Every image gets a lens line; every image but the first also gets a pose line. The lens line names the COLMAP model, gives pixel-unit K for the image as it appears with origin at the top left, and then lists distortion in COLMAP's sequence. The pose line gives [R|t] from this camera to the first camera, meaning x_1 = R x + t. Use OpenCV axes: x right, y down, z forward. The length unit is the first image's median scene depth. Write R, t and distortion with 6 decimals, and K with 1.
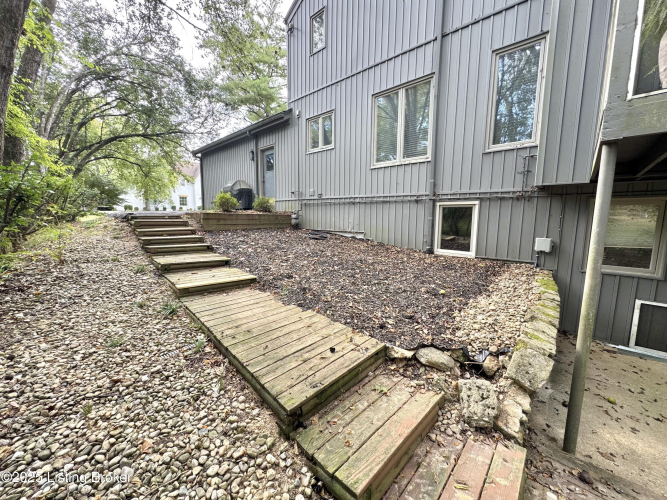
lens RADIAL K [[267.7, 0, 332.6], [0, 267.7, 249.4], [0, 0, 1]] dist [-0.004151, 0.000563]
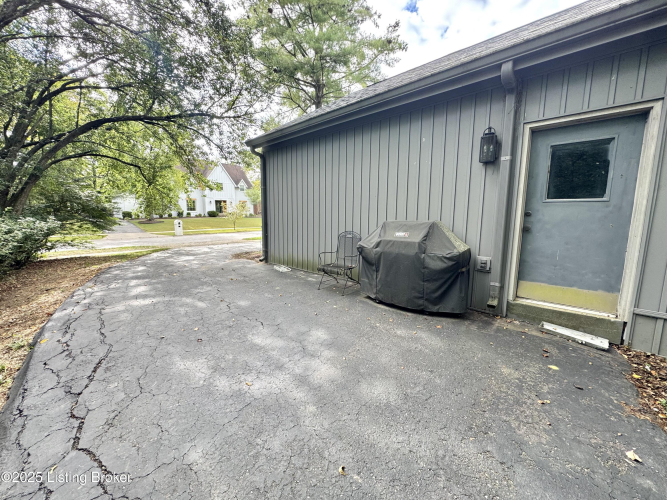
lens RADIAL K [[267.7, 0, 332.6], [0, 267.7, 249.4], [0, 0, 1]] dist [-0.004151, 0.000563]
pose [[0.999989, -0.002058, -0.004231, -0.260495], [0.002107, 0.999929, 0.011707, -0.126497], [0.004207, -0.011716, 0.999923, 0.365424]]
